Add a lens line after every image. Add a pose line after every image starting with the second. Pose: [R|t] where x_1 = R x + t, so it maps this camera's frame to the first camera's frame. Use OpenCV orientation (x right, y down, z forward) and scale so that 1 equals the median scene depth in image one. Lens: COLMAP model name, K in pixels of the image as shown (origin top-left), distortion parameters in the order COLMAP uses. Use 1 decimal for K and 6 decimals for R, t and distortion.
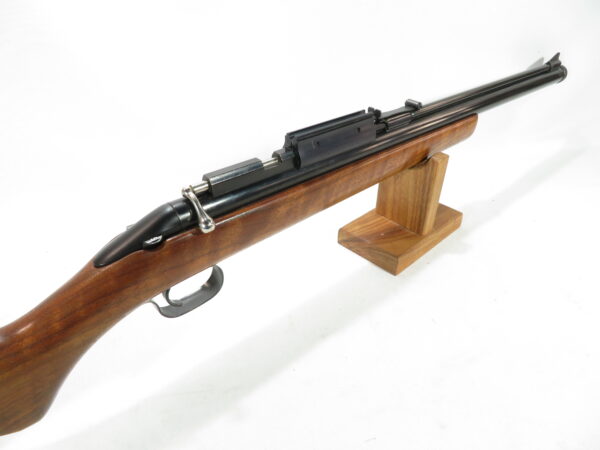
lens RADIAL K [[468.8, 0, 302.9], [0, 468.8, 228.1], [0, 0, 1]] dist [0.000117, -0.003379]
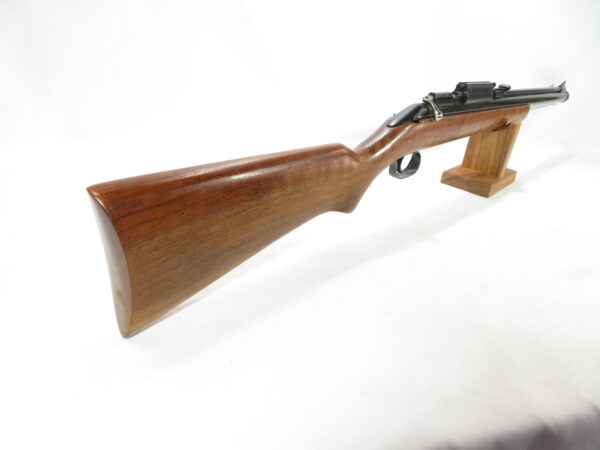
lens RADIAL K [[468.8, 0, 297.2], [0, 468.8, 223.6], [0, 0, 1]] dist [0.000117, -0.003379]
pose [[0.992107, 0.057746, 0.111308, -0.552813], [-0.040351, 0.987460, -0.152627, 0.420758], [-0.118726, 0.146930, 0.981996, -0.386678]]
